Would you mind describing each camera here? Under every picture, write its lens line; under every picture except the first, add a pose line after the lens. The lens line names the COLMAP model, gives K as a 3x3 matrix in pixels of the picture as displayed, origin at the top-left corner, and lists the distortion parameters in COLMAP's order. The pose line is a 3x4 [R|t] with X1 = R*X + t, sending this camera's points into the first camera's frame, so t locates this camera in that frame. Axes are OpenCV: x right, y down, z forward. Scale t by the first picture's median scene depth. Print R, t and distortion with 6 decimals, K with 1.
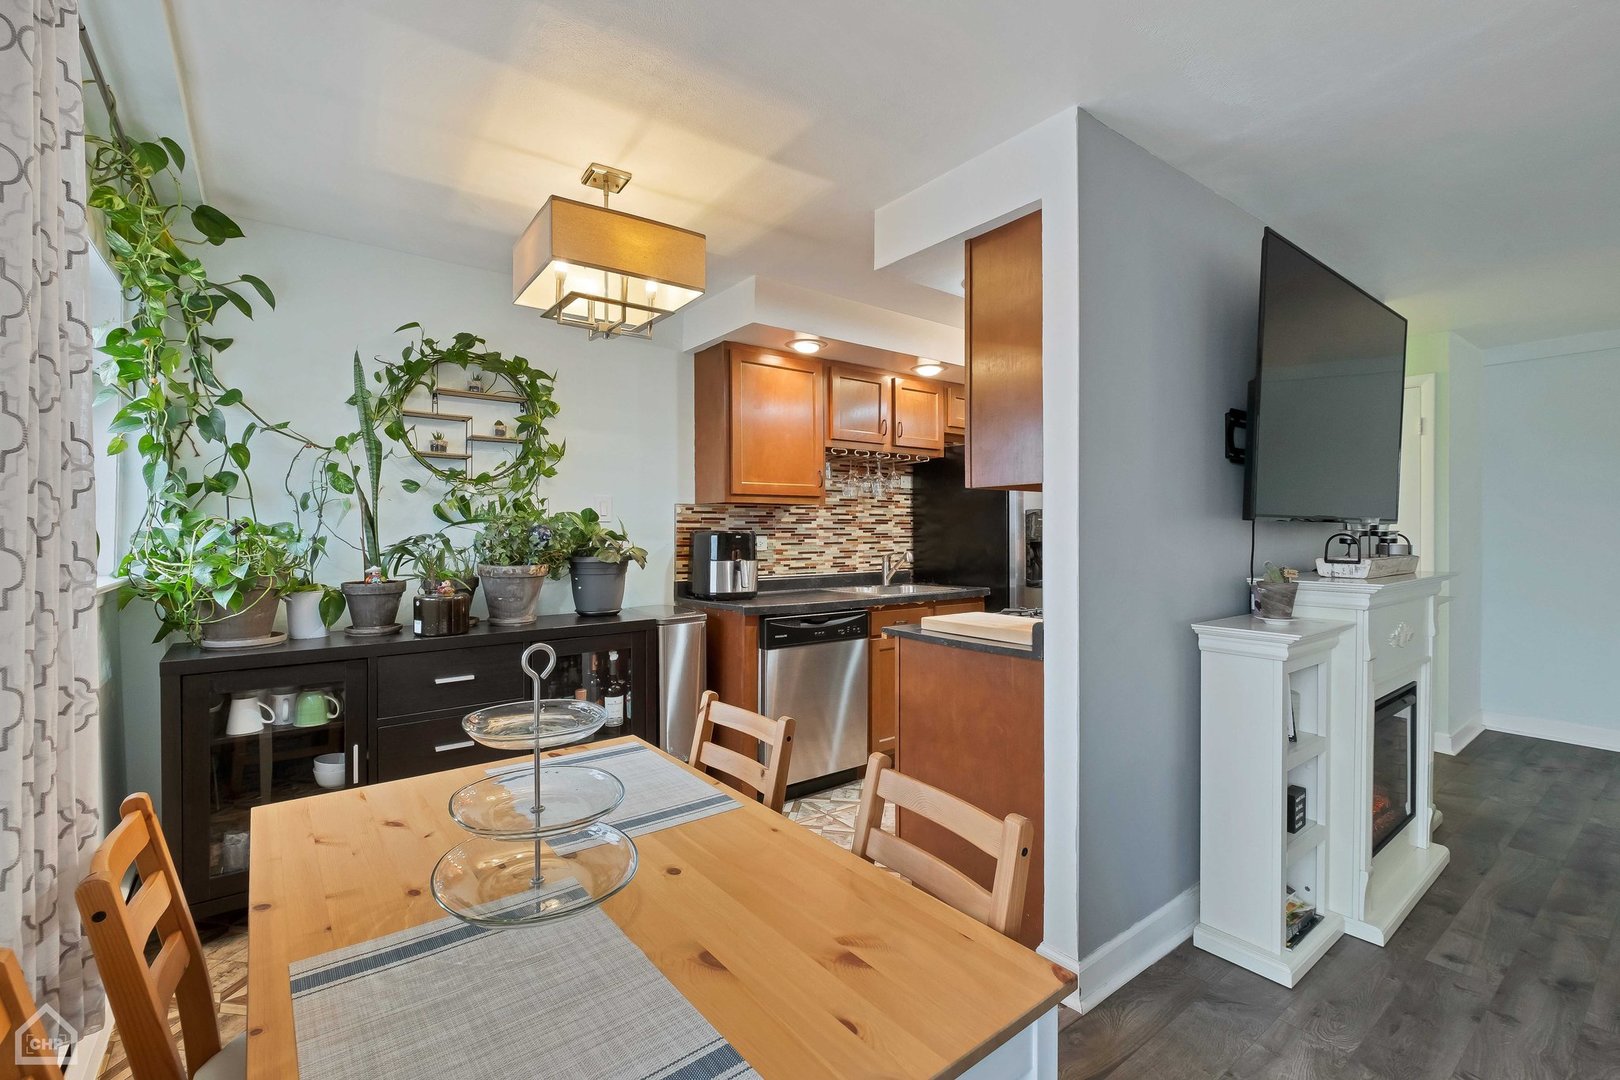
lens RADIAL K [[702.0, 0, 805.2], [0, 702.0, 531.4], [0, 0, 1]] dist [-0.002608, -0.000457]
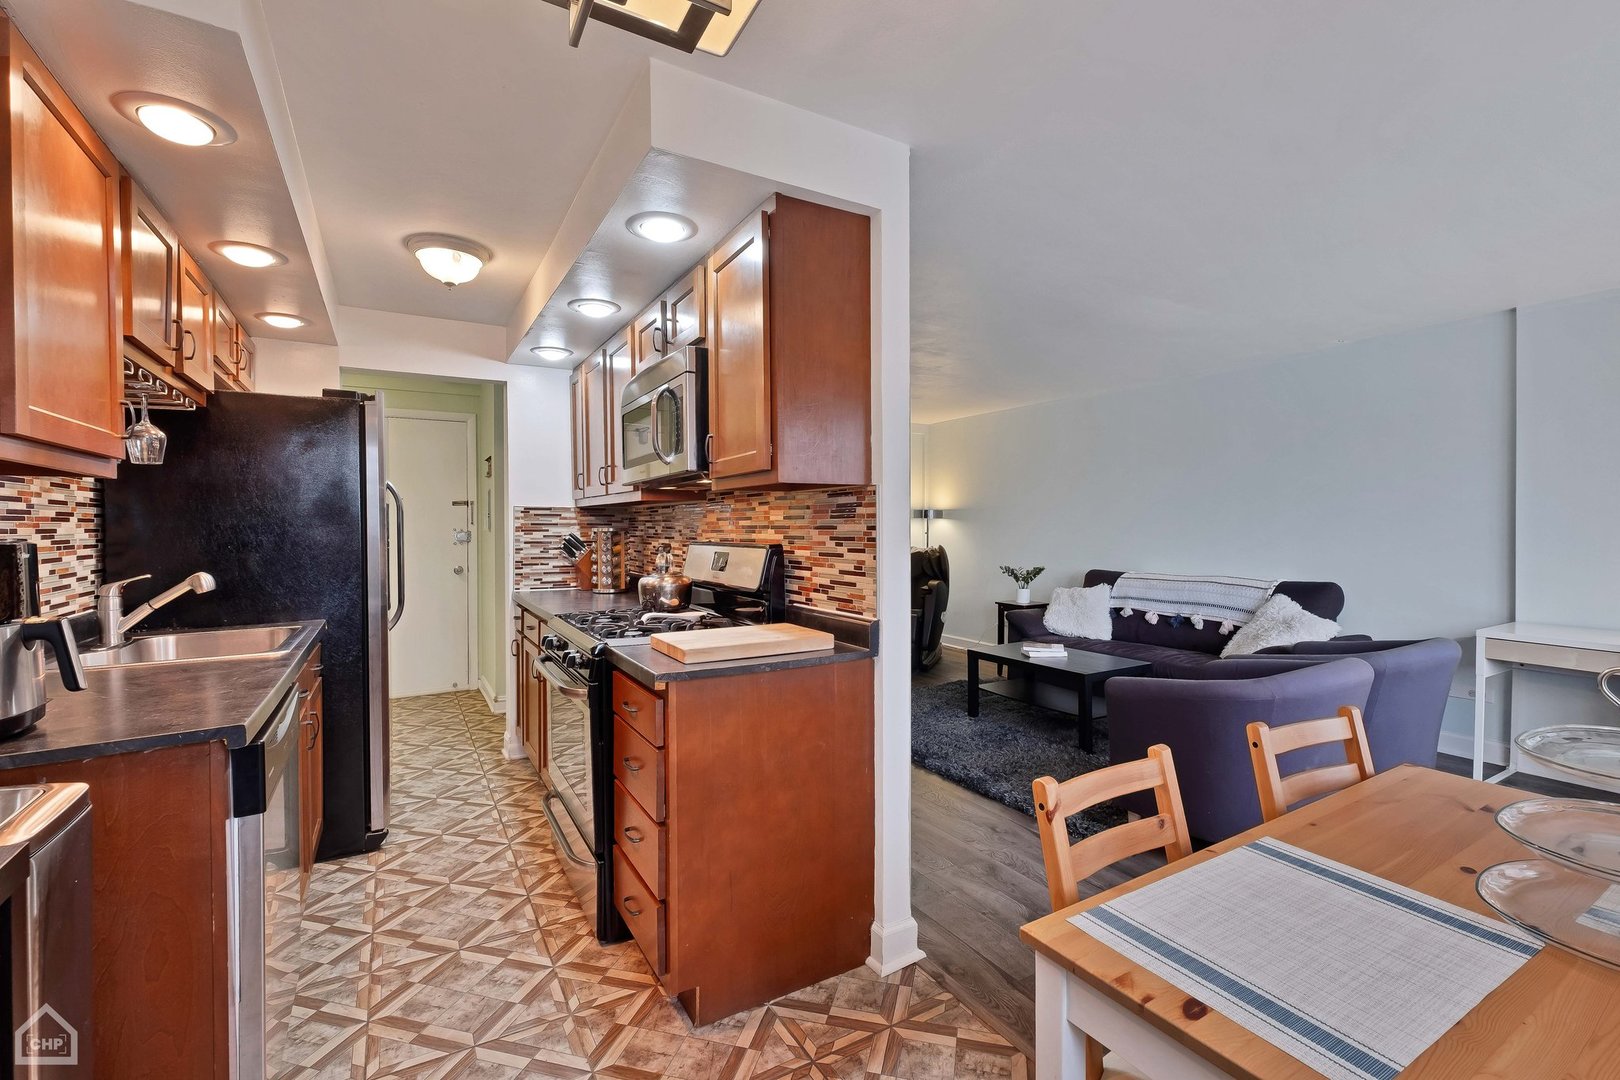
lens RADIAL K [[702.0, 0, 805.2], [0, 702.0, 531.4], [0, 0, 1]] dist [-0.002608, -0.000457]
pose [[0.127199, -0.008224, 0.991843, -0.309653], [0.006654, 0.999950, 0.007438, -0.003833], [-0.991855, 0.005654, 0.127247, 0.432258]]
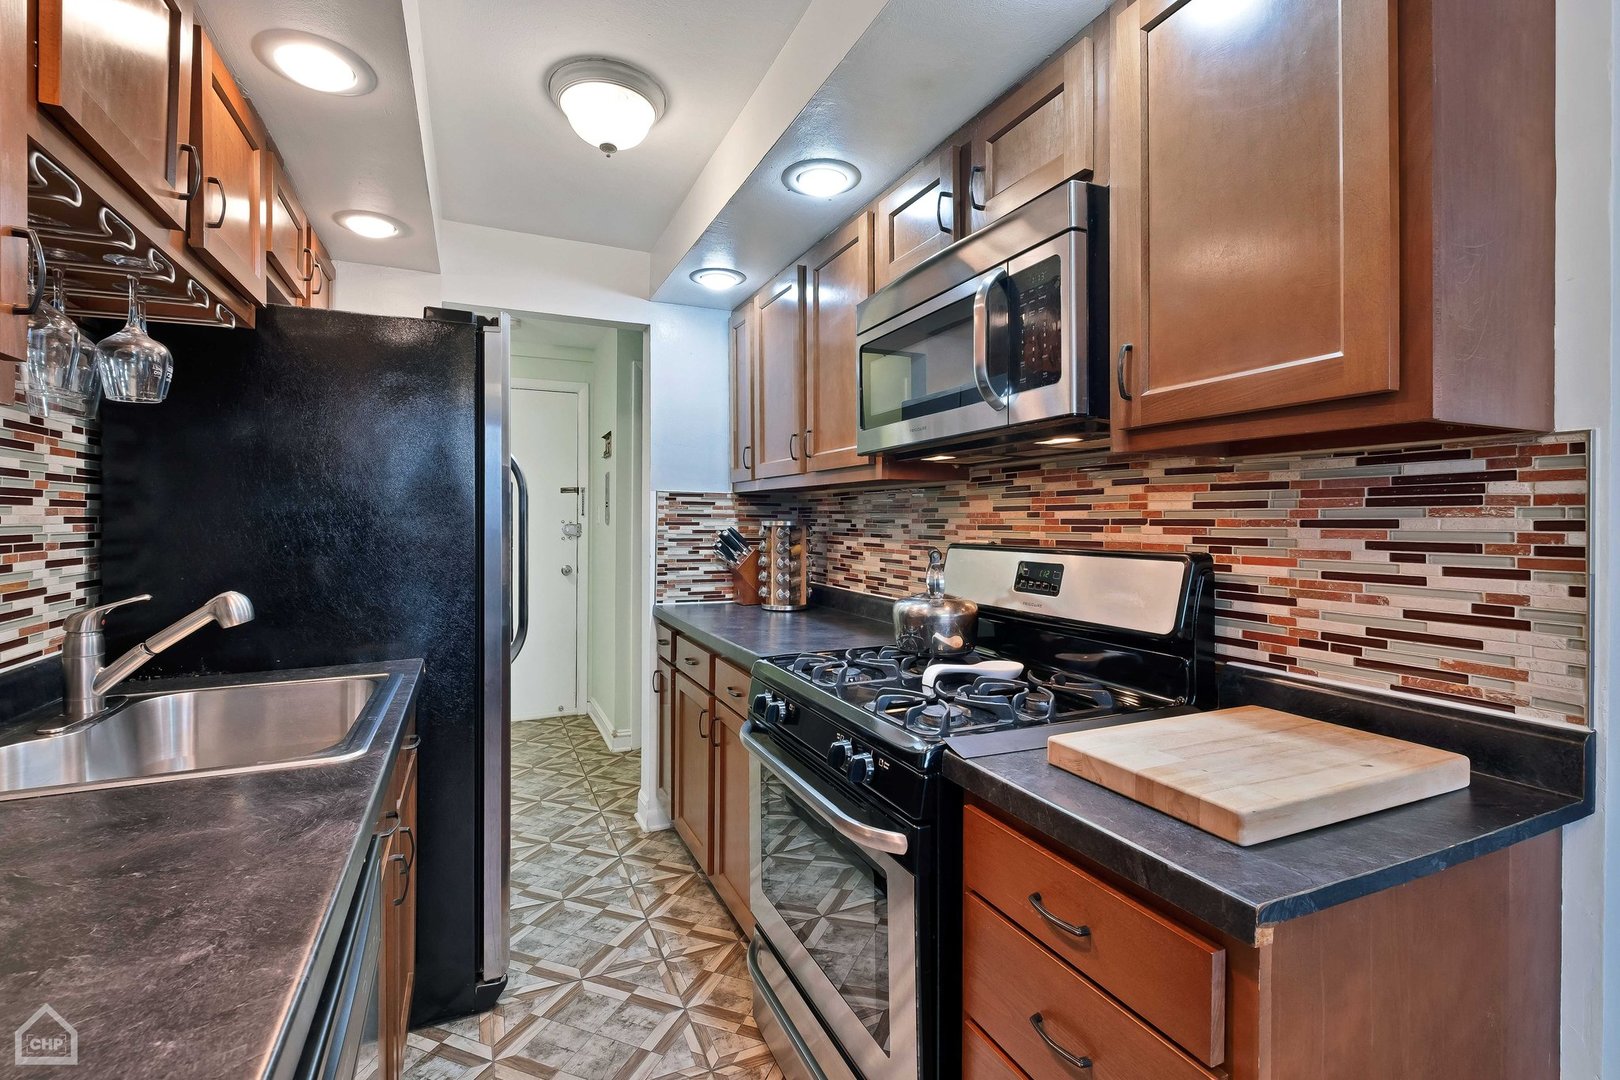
lens RADIAL K [[722.8, 0, 803.9], [0, 722.8, 516.5], [0, 0, 1]] dist [-0.001747, -0.000125]
pose [[0.228889, 0.005187, 0.973439, -0.107701], [-0.000394, 0.999986, -0.005236, -0.003964], [-0.973452, 0.000815, 0.228888, 0.620788]]
